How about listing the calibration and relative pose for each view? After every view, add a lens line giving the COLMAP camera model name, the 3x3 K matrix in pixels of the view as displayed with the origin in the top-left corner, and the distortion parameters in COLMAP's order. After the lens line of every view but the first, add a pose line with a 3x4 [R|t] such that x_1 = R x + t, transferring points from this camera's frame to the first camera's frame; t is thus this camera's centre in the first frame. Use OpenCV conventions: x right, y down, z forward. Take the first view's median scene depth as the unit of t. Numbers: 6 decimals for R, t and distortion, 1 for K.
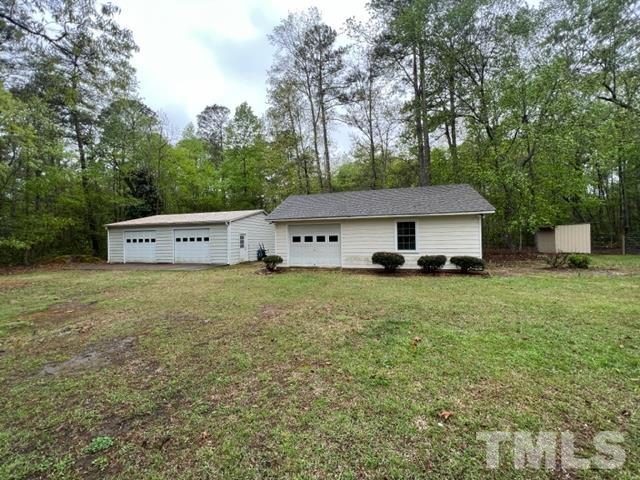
lens RADIAL K [[254.9, 0, 320.1], [0, 254.9, 237.9], [0, 0, 1]] dist [-0.001696, -0.000506]
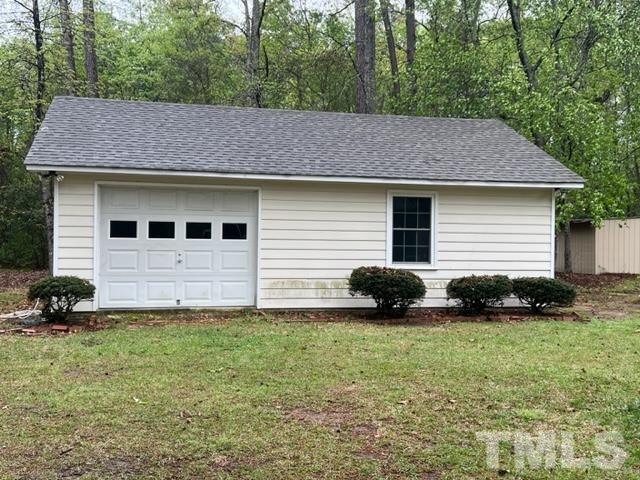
lens RADIAL K [[710.1, 0, 320.5], [0, 710.1, 241.5], [0, 0, 1]] dist [0.163626, 0.000000]
pose [[0.872963, 0.025075, 0.487141, -0.372698], [-0.031118, 0.999506, 0.004316, 0.010911], [-0.486793, -0.018927, 0.873312, 0.032084]]
